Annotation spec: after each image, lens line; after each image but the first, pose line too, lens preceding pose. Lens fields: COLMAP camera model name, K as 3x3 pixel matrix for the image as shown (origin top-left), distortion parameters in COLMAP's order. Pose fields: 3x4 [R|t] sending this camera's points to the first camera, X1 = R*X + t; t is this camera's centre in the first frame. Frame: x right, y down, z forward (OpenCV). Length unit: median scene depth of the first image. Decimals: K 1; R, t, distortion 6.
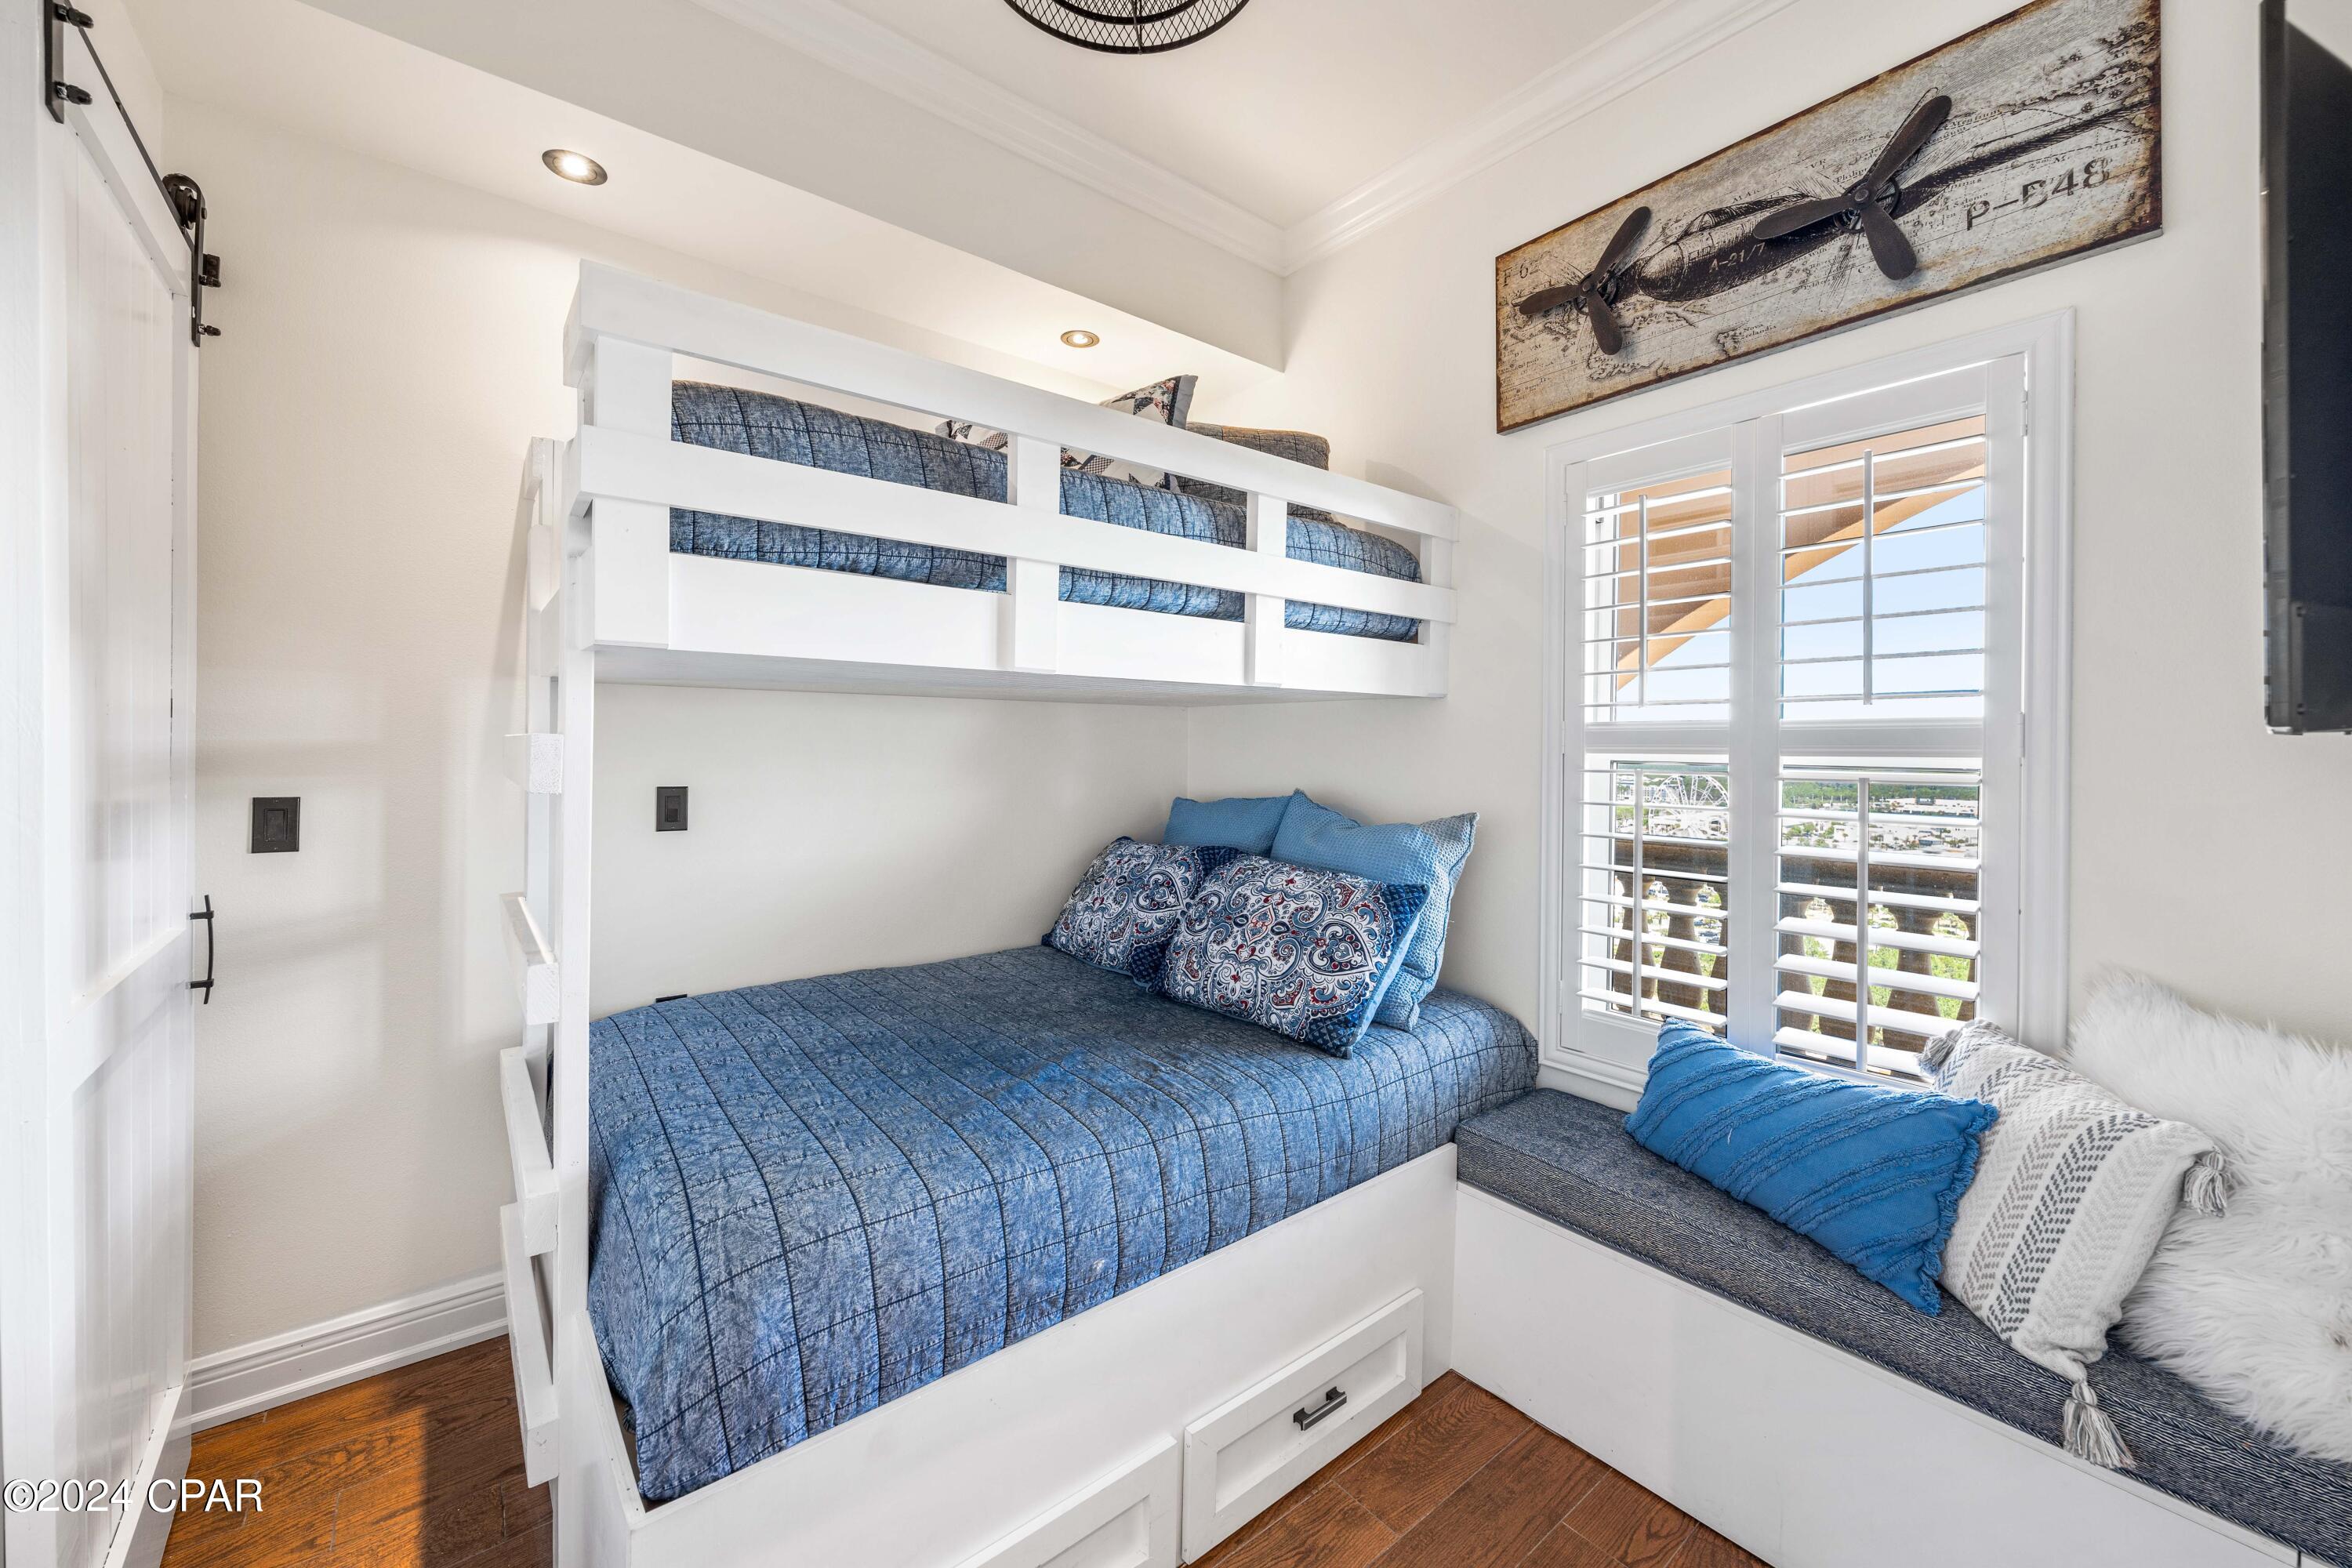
lens RADIAL K [[903.3, 0, 1180.2], [0, 903.3, 790.5], [0, 0, 1]] dist [-0.001303, 0.000198]
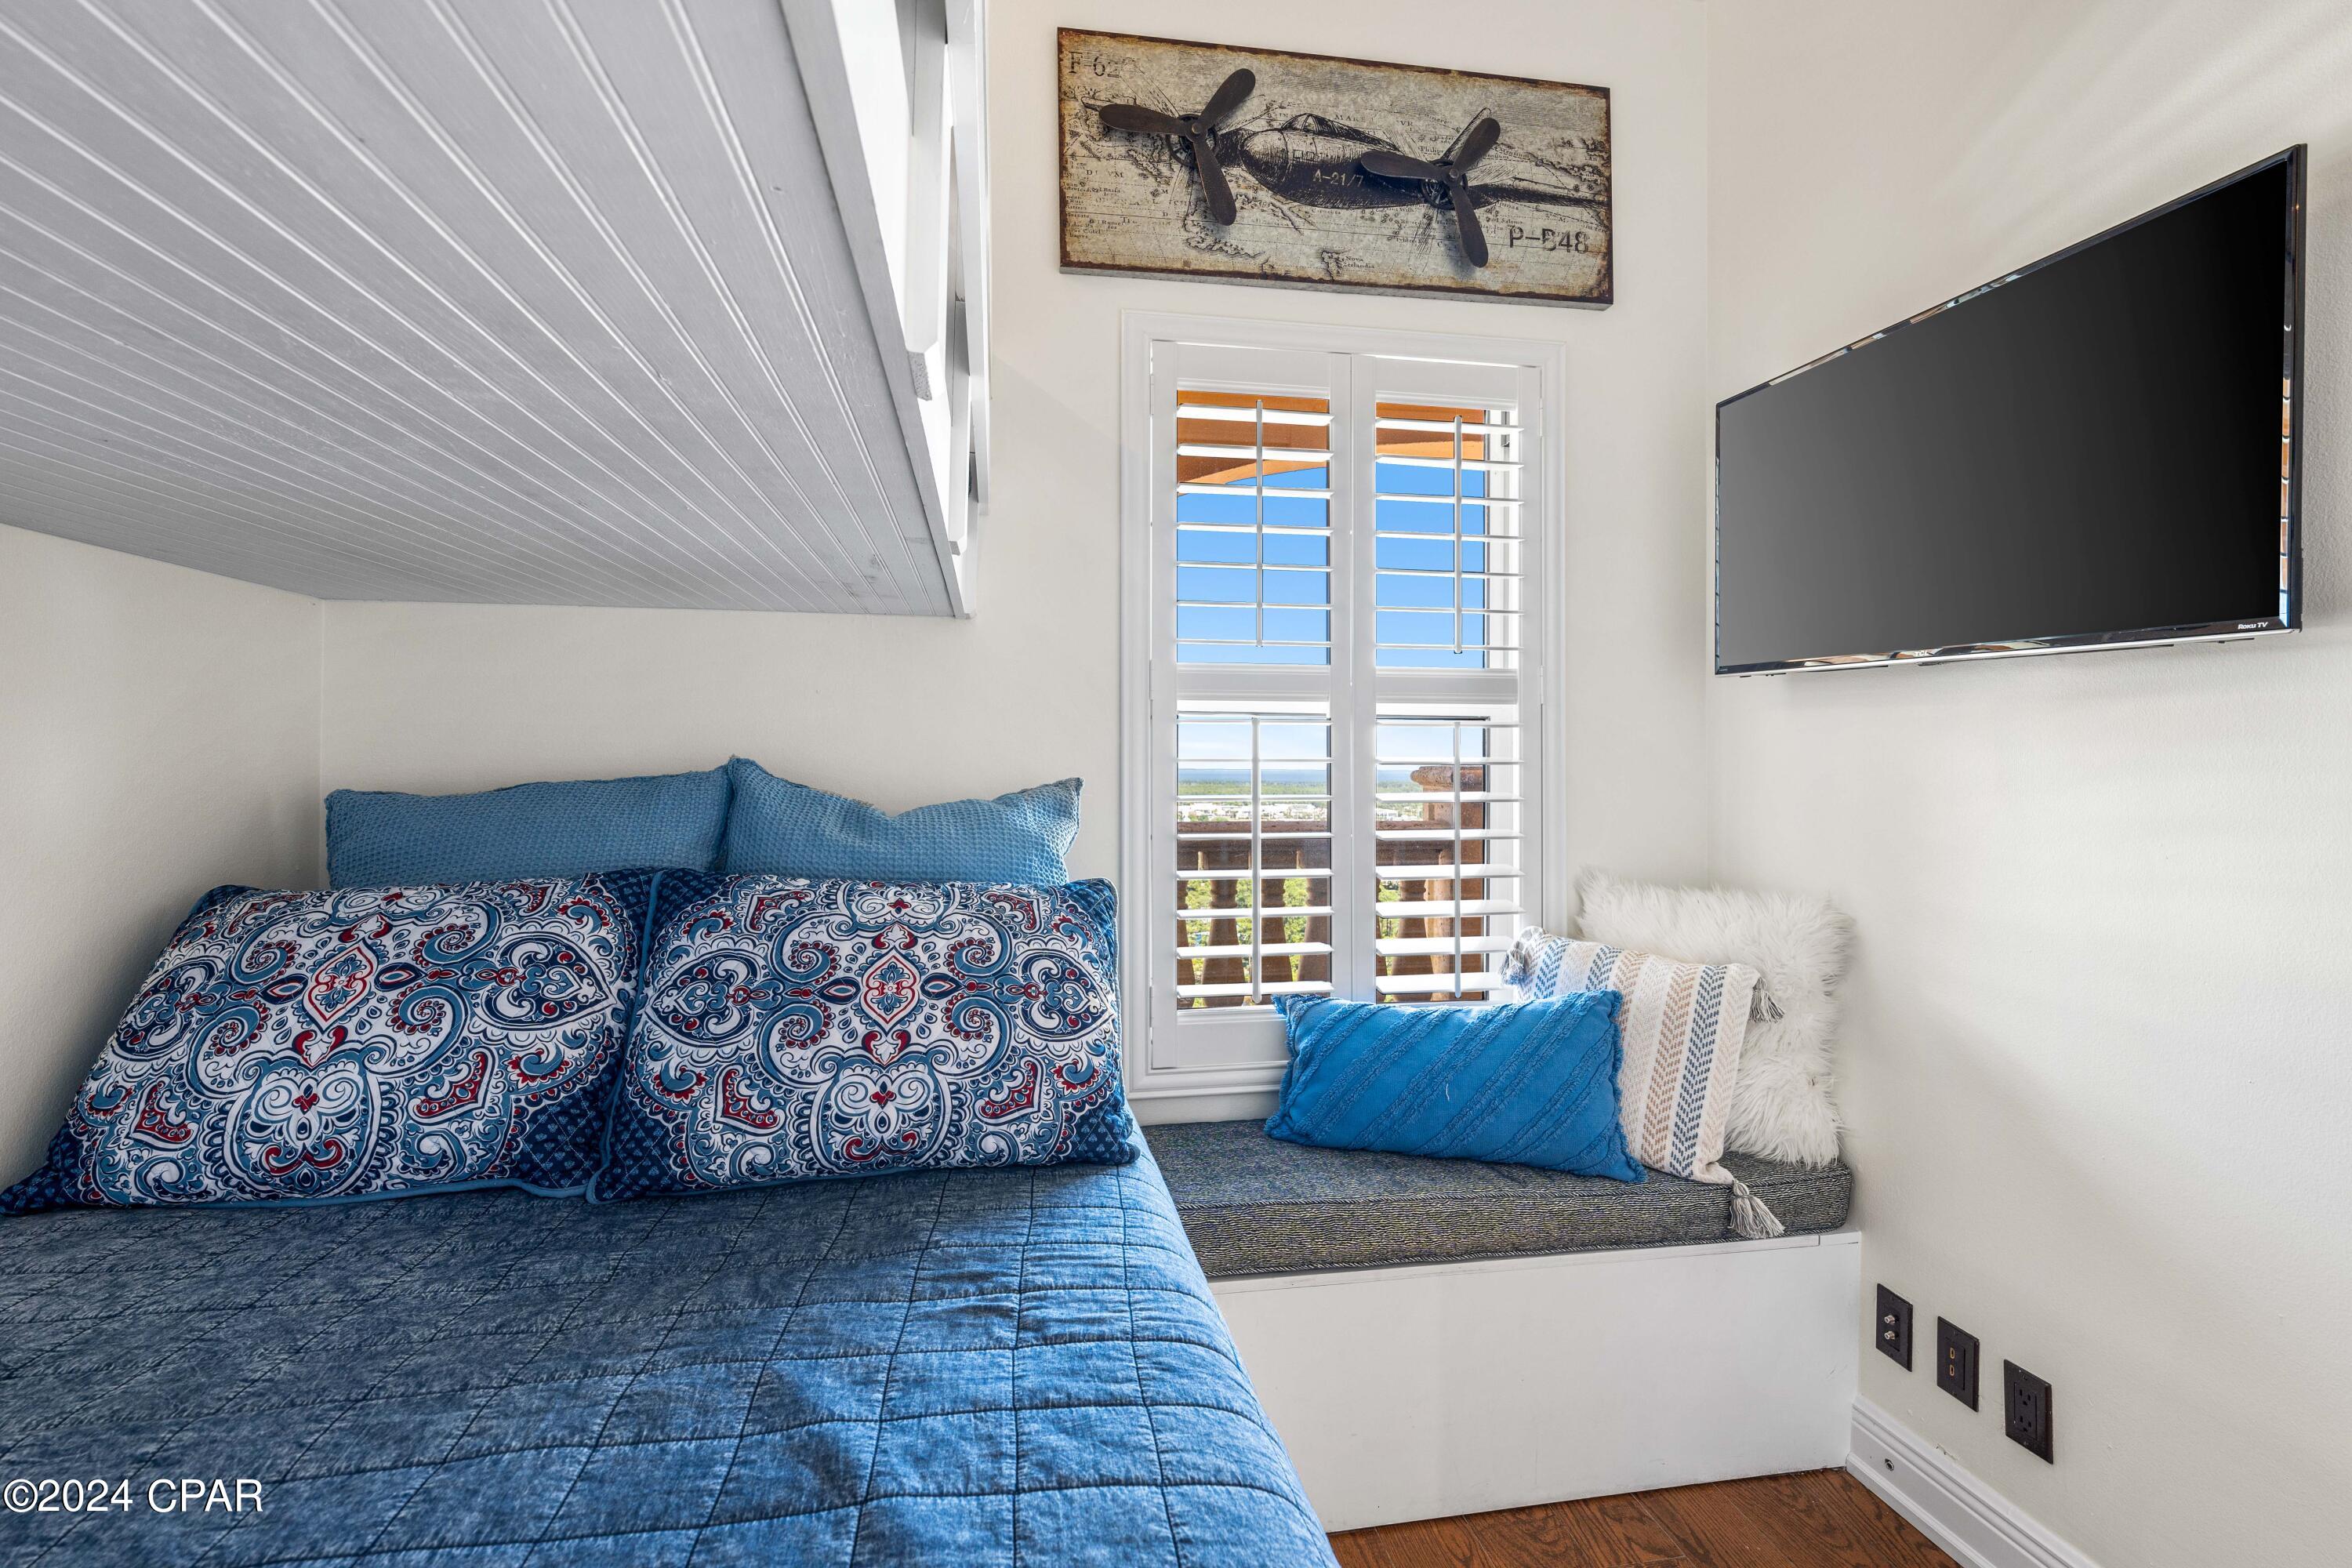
lens RADIAL K [[1050.1, 0, 1165.6], [0, 1050.1, 774.0], [0, 0, 1]] dist [0.003998, -0.000761]
pose [[0.487044, -0.020384, 0.873139, -0.434444], [0.043243, 0.999064, -0.000797, 0.029738], [-0.872306, 0.038145, 0.487470, 0.612418]]
